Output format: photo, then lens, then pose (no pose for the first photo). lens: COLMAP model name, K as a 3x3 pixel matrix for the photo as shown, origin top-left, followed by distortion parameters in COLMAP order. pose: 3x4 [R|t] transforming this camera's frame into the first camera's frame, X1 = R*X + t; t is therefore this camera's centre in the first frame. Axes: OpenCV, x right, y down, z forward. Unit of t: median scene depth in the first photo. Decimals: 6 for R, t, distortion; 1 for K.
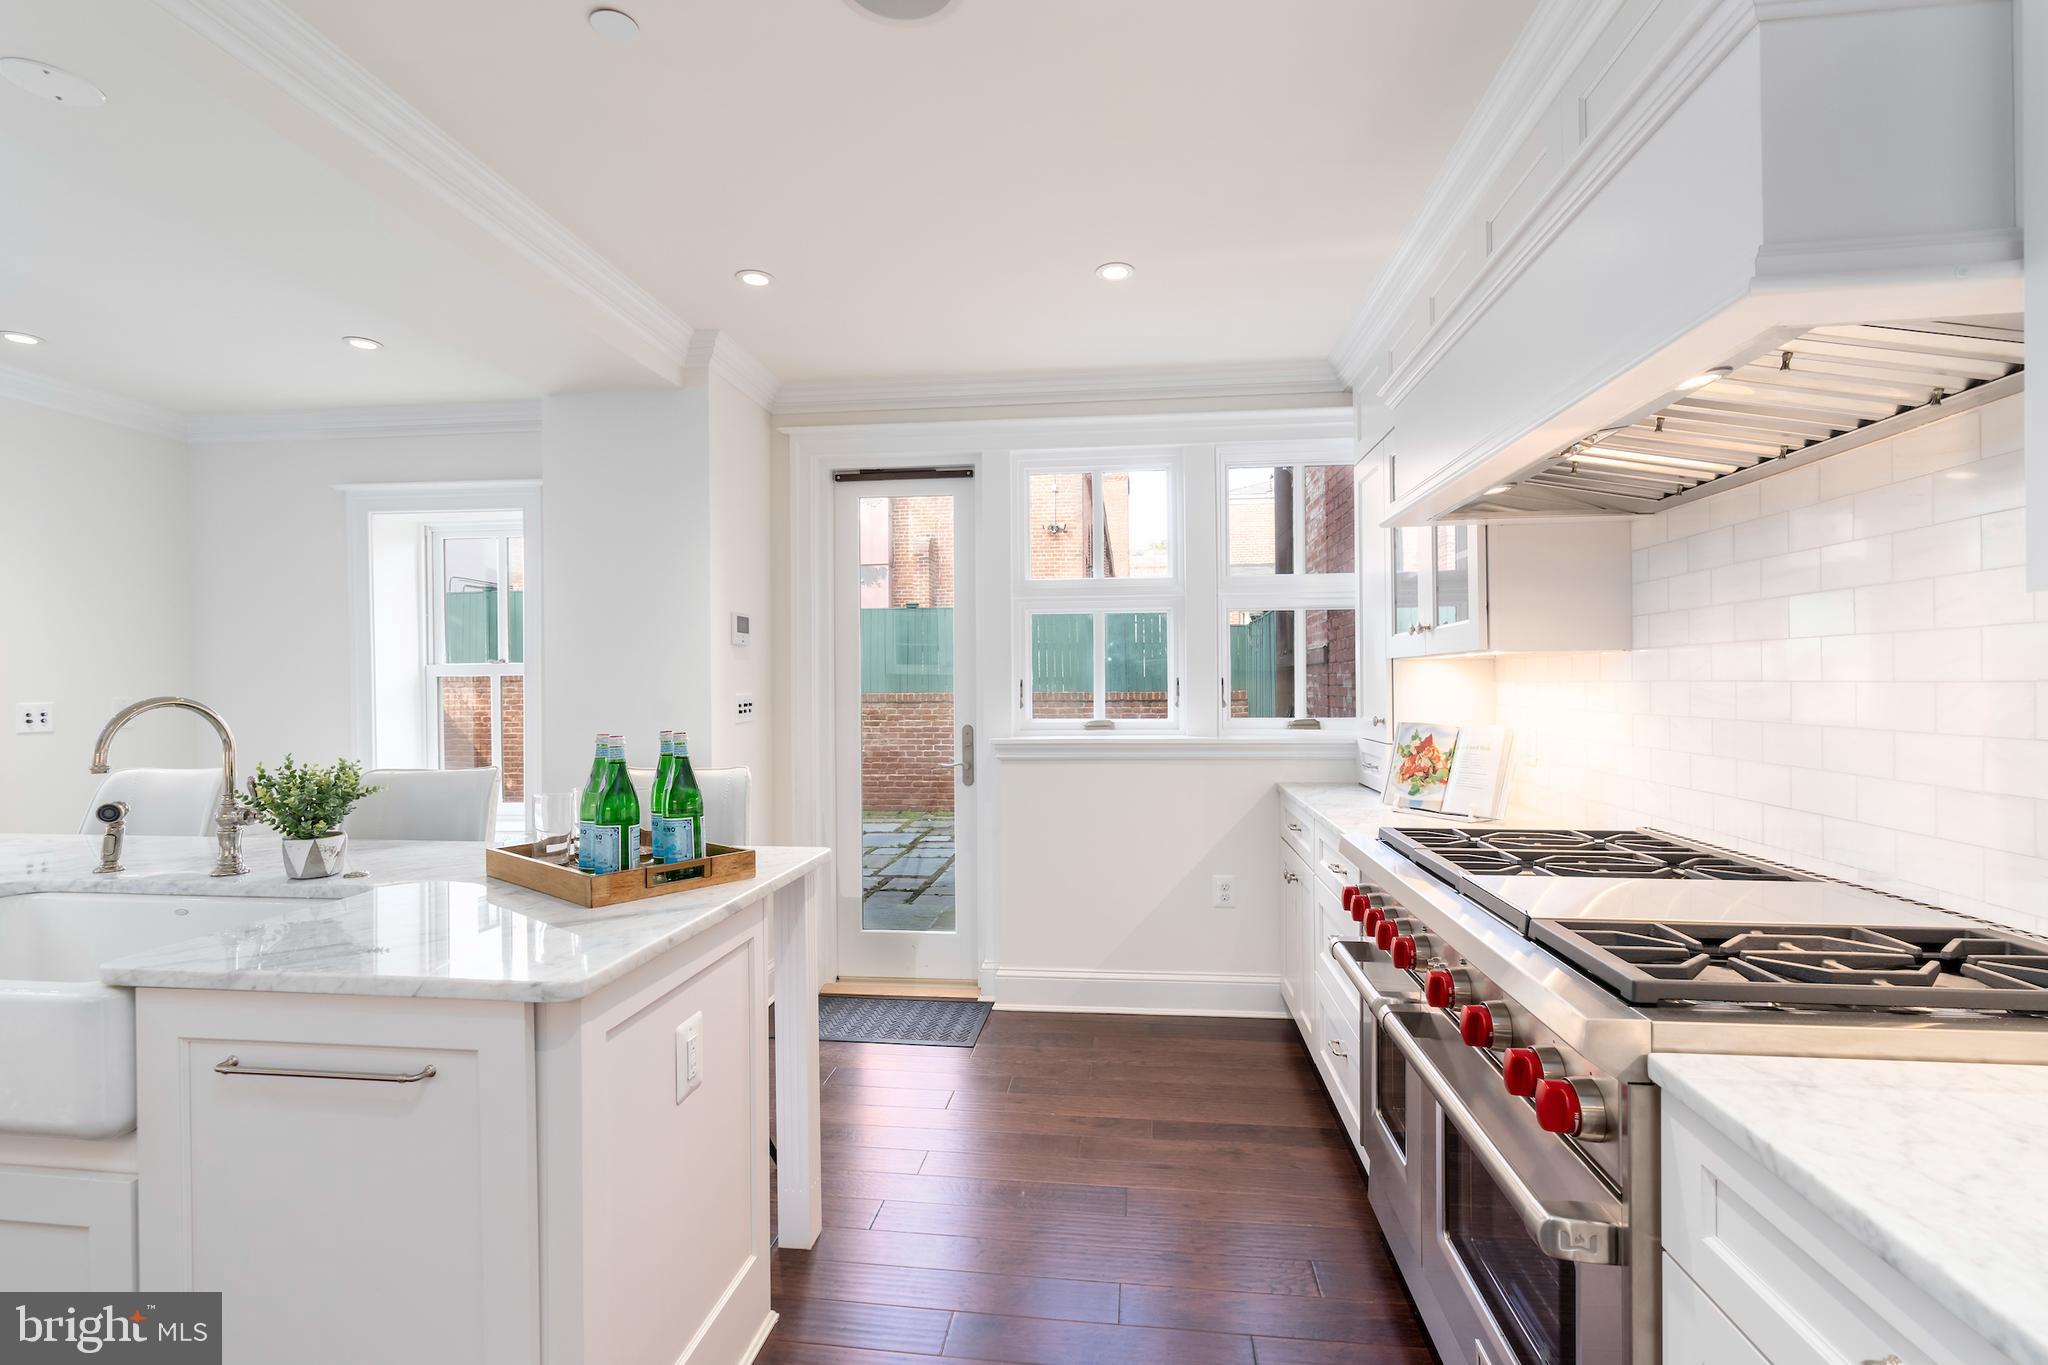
lens RADIAL K [[926.9, 0, 1024.0], [0, 926.9, 682.5], [0, 0, 1]] dist [-0.003776, -0.000042]
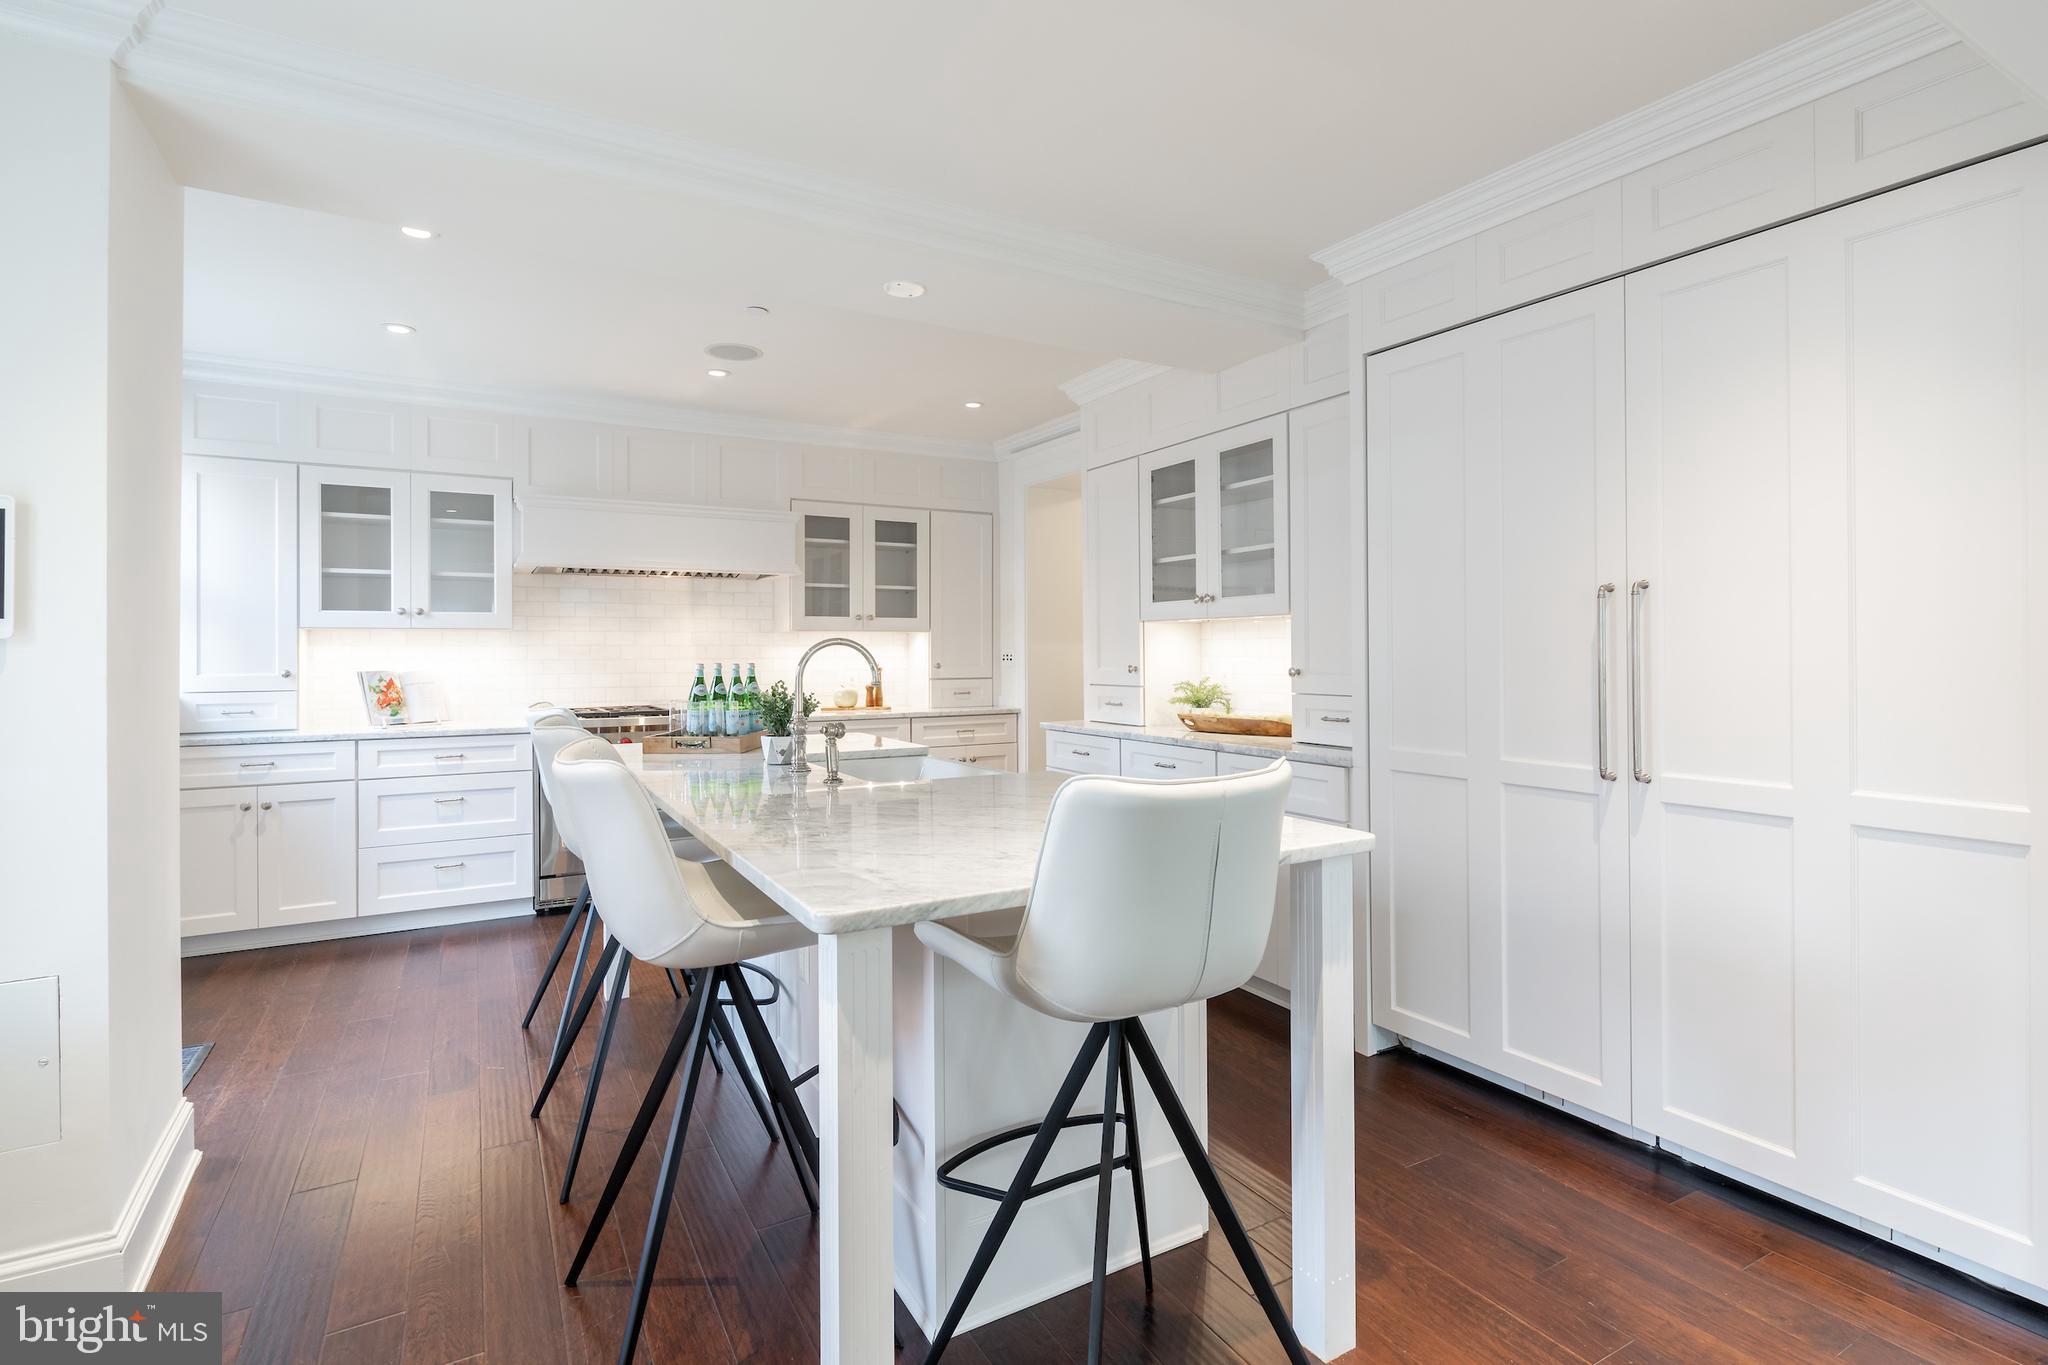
lens RADIAL K [[994.4, 0, 1029.0], [0, 994.4, 649.1], [0, 0, 1]] dist [0.002904, 0.000306]
pose [[-0.602342, 0.011351, 0.798157, -1.594563], [0.008462, 0.999934, -0.007834, 0.029937], [-0.798193, 0.002035, -0.602398, 1.161177]]
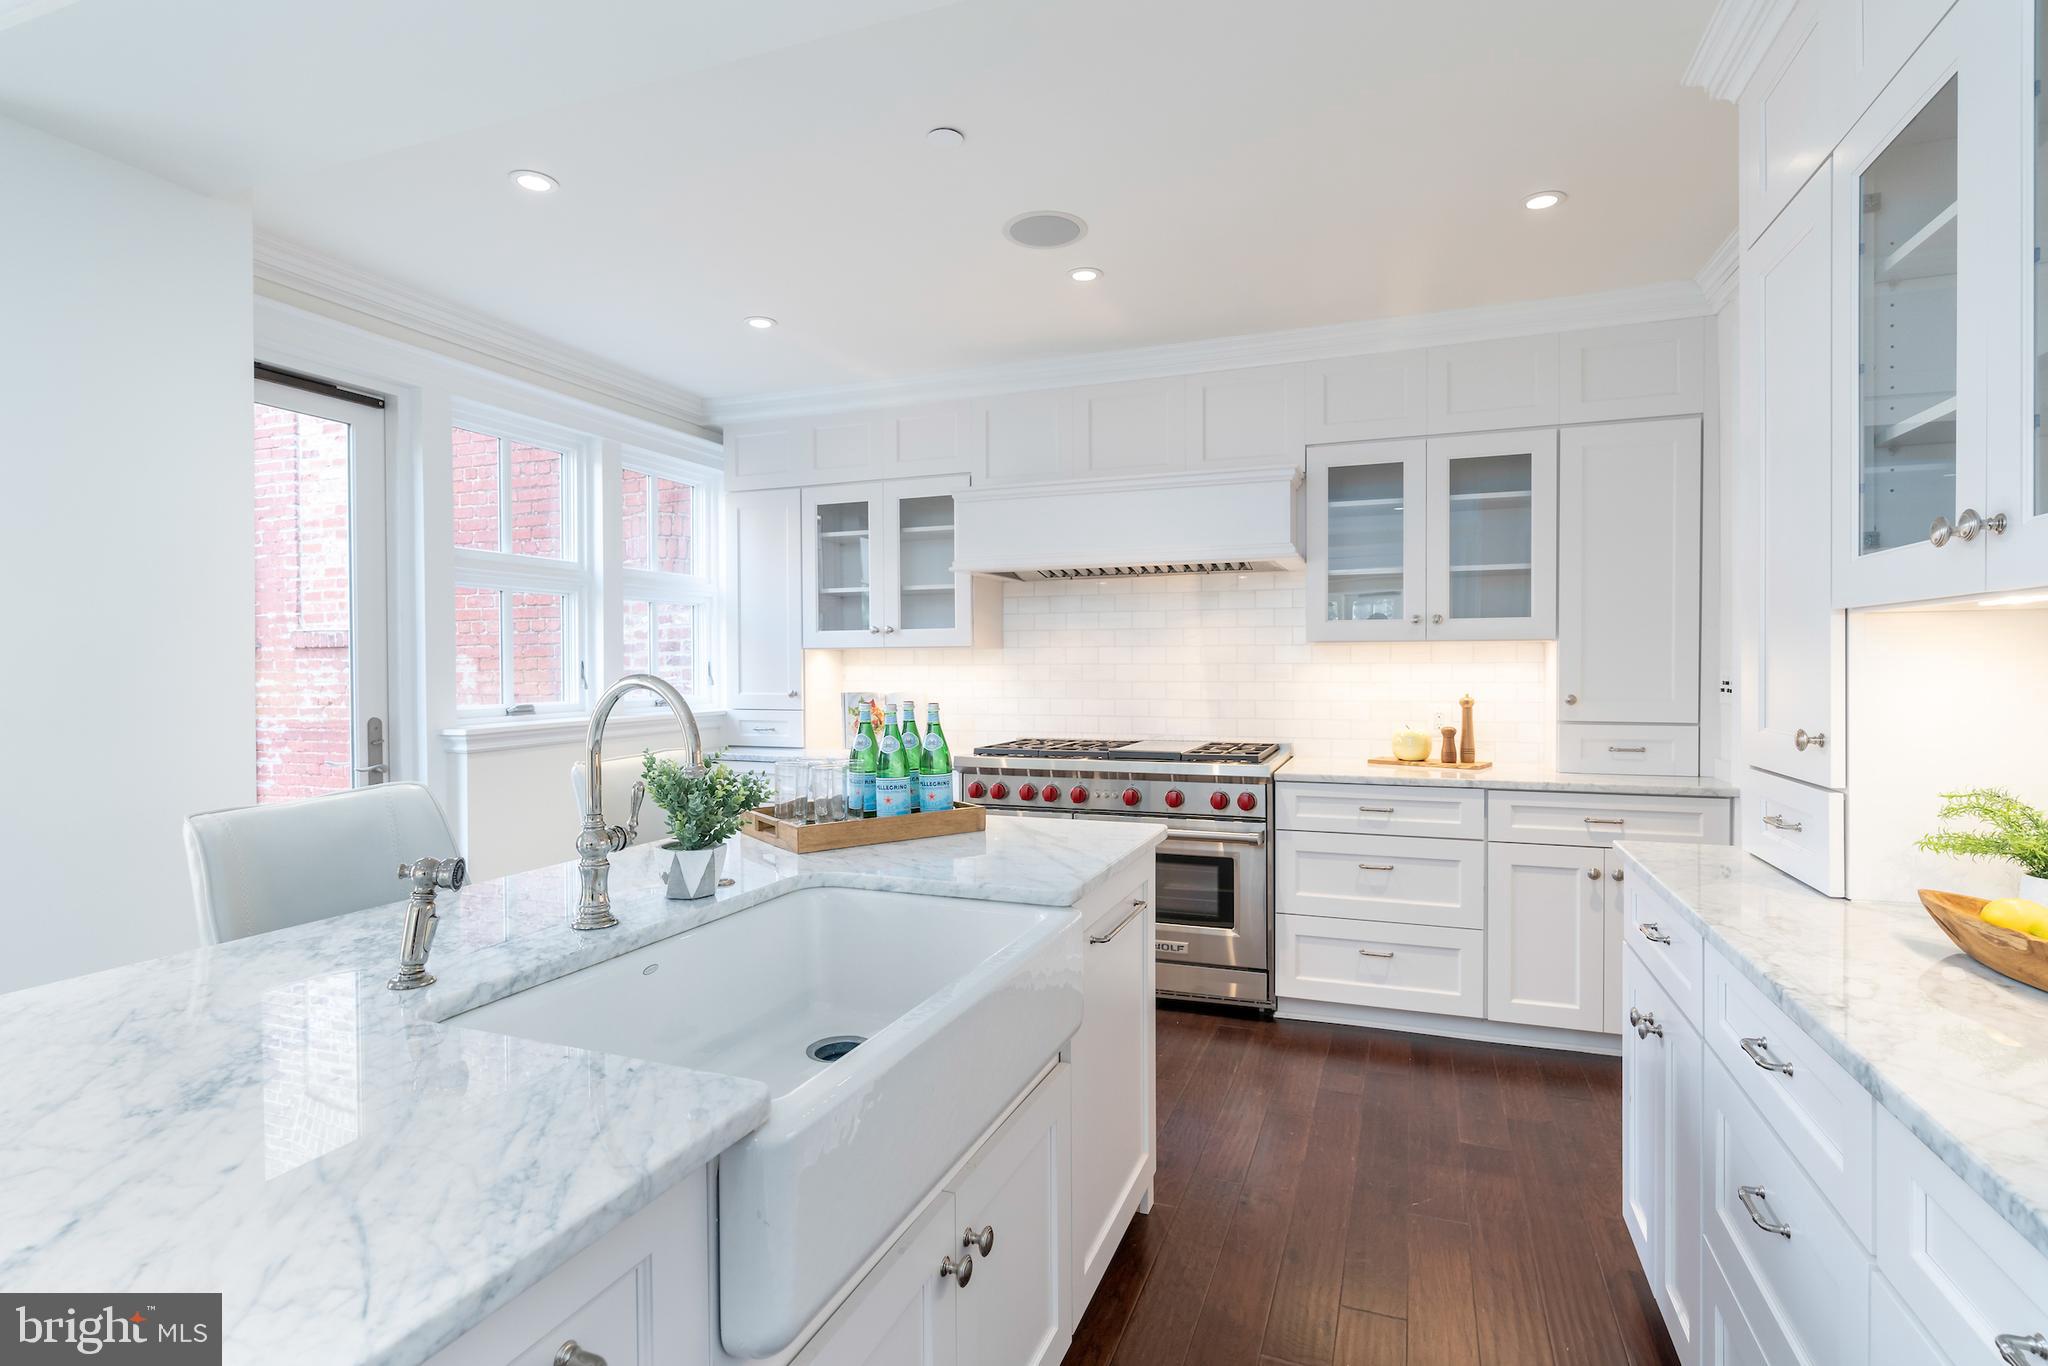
lens RADIAL K [[995.1, 0, 1027.4], [0, 995.1, 676.7], [0, 0, 1]] dist [0.000316, 0.000134]
pose [[0.240622, -0.008704, 0.970580, -1.096594], [0.002760, 0.999962, 0.008284, 0.006315], [-0.970615, 0.000685, 0.240637, 0.359381]]
